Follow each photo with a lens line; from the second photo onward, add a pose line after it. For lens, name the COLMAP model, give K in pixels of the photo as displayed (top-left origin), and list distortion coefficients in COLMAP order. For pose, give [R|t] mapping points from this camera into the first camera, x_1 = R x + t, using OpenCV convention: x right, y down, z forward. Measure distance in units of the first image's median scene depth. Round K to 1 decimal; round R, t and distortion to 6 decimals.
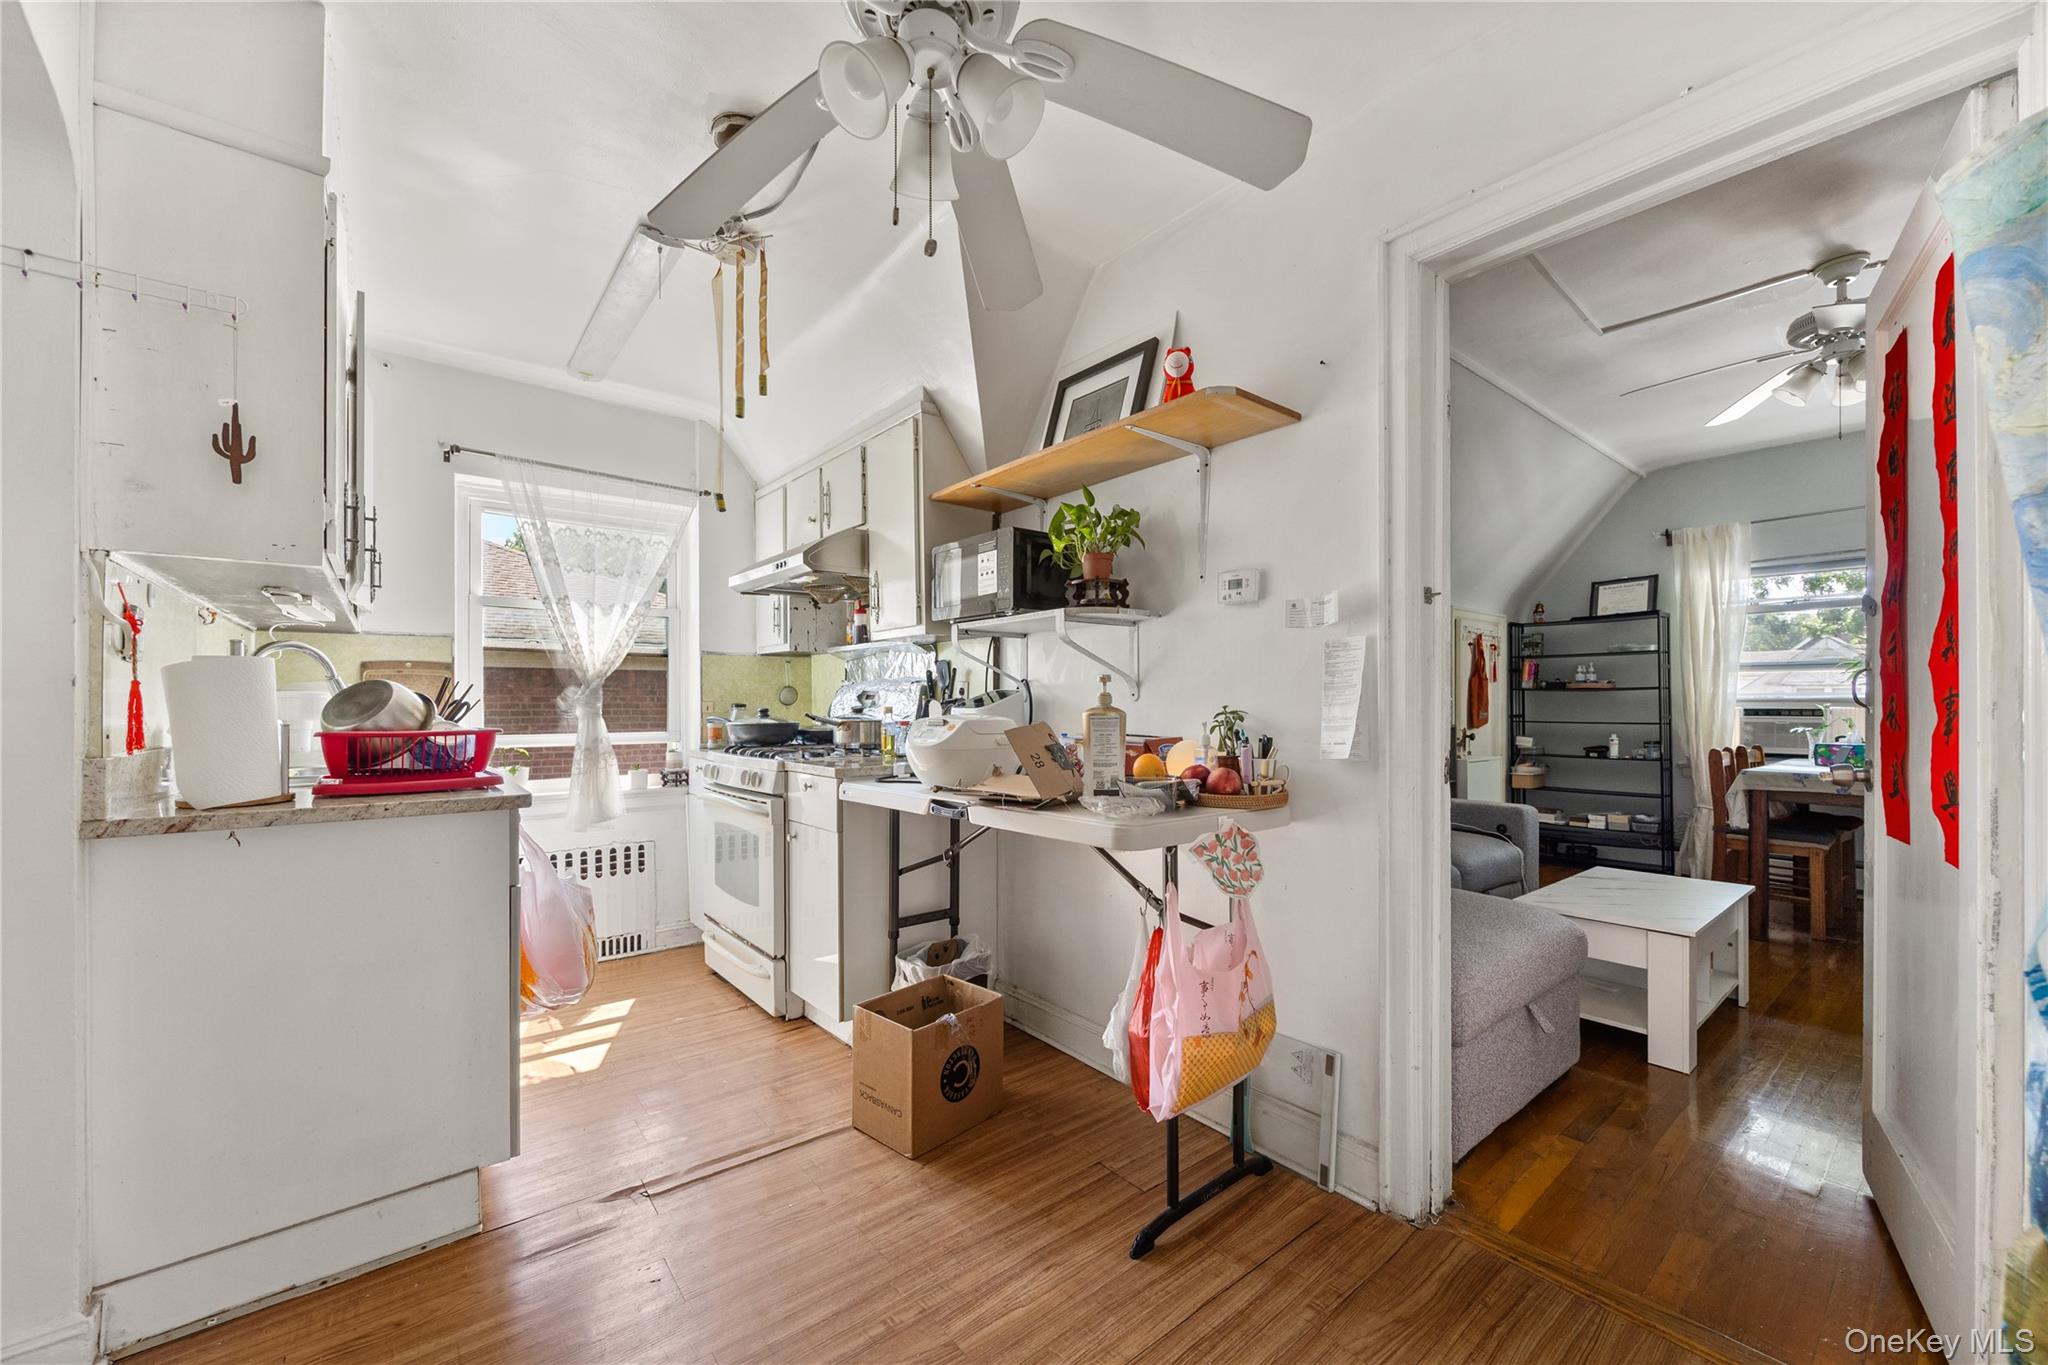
lens RADIAL K [[786.5, 0, 1027.8], [0, 786.5, 697.1], [0, 0, 1]] dist [-0.004990, 0.000446]
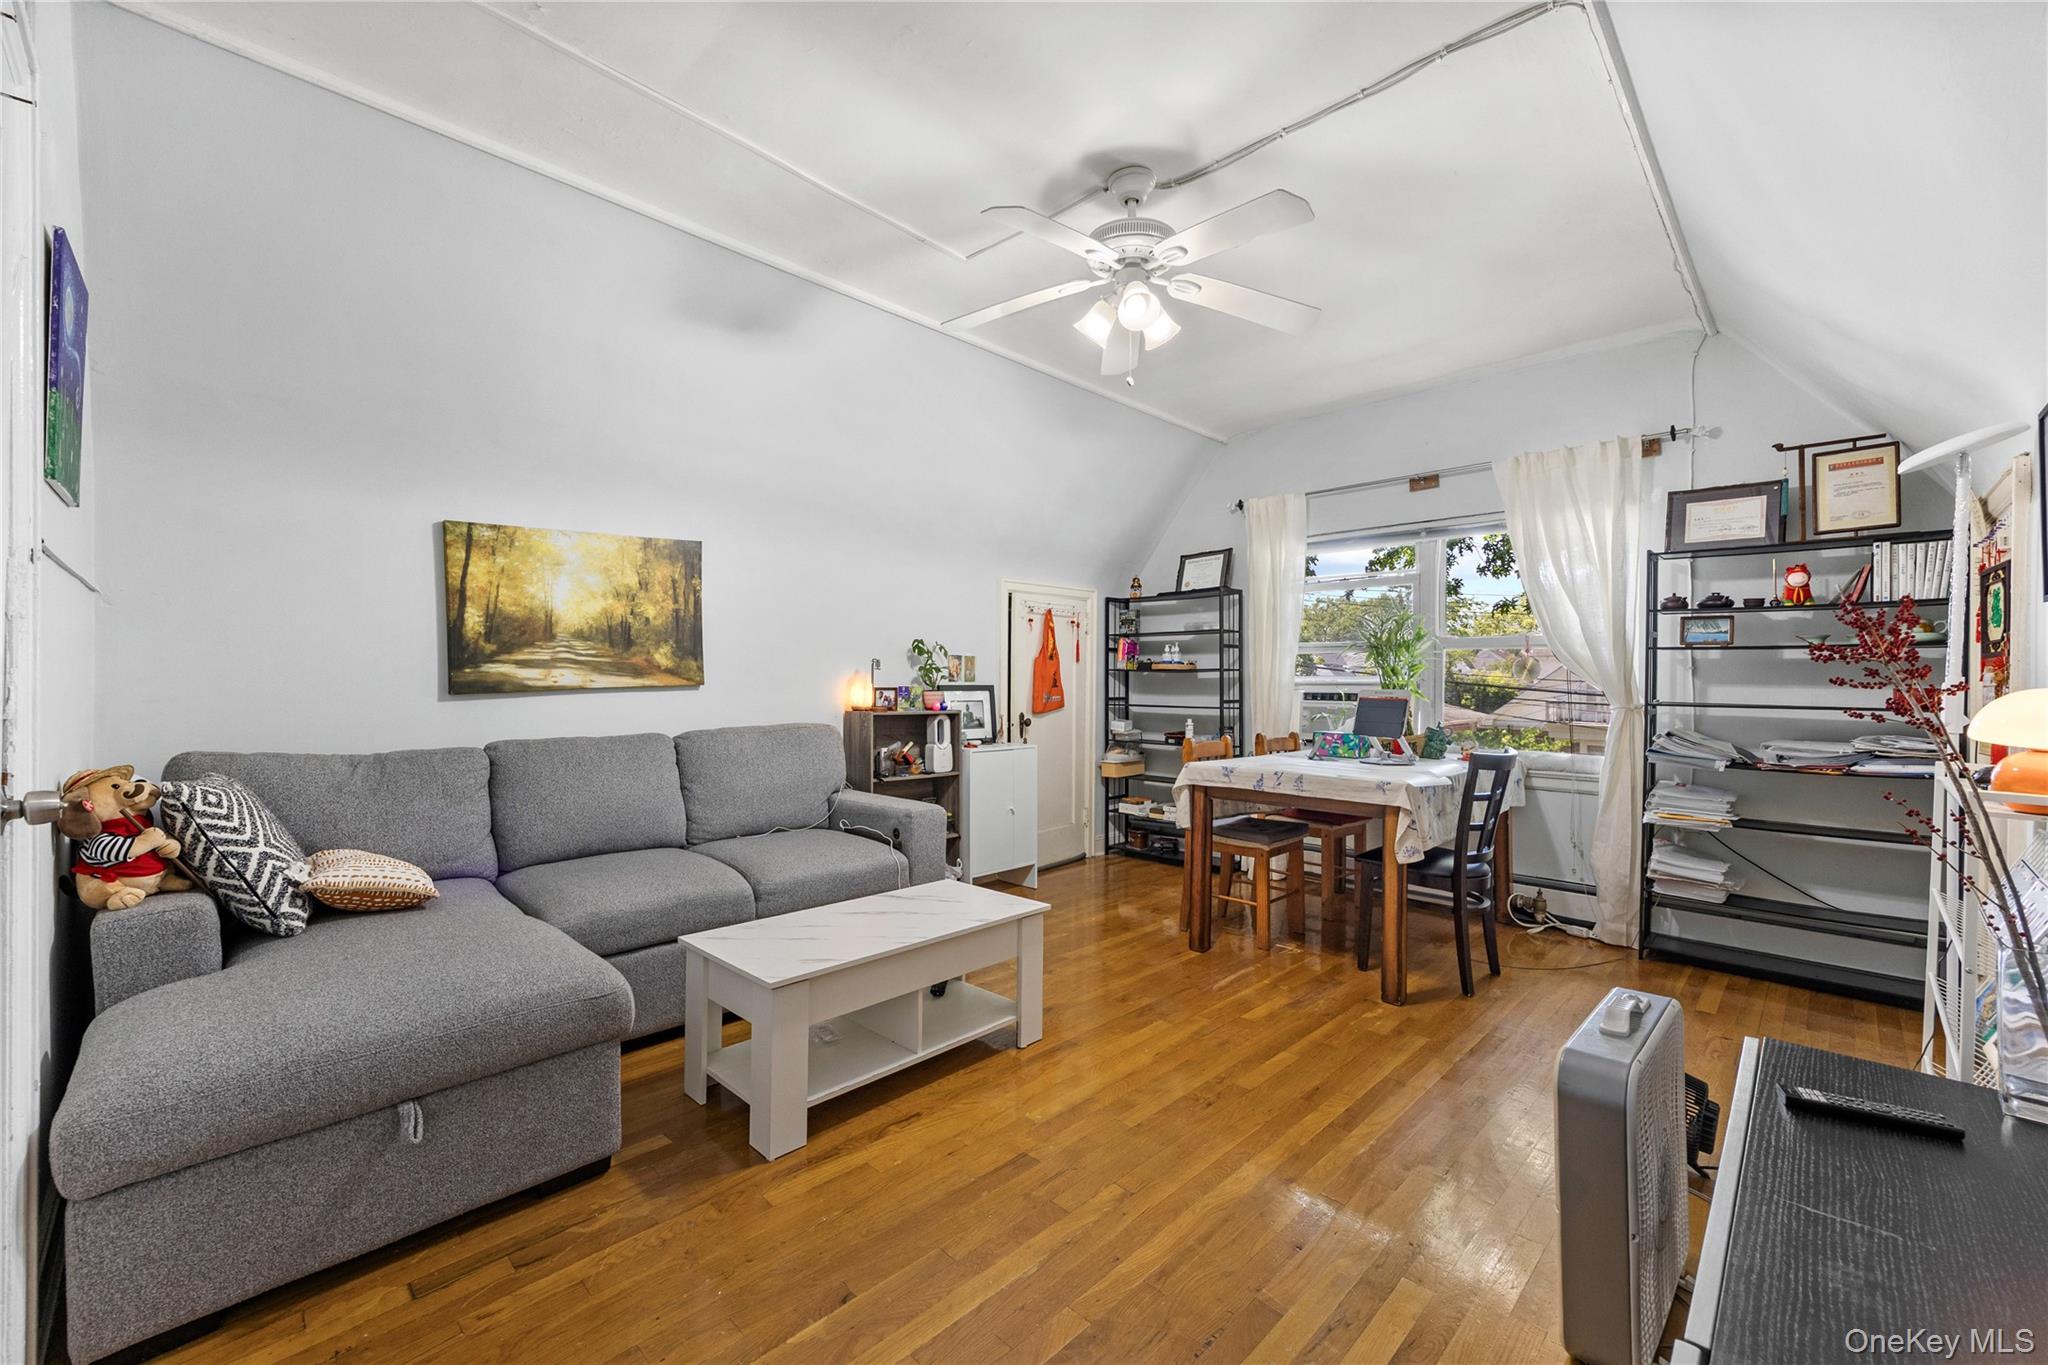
lens RADIAL K [[786.5, 0, 1020.6], [0, 786.5, 678.4], [0, 0, 1]] dist [-0.004990, 0.000446]
pose [[0.996461, 0.007327, 0.083732, 0.464966], [-0.007905, 0.999947, 0.006581, -0.005294], [-0.083680, -0.007220, 0.996467, 0.083674]]
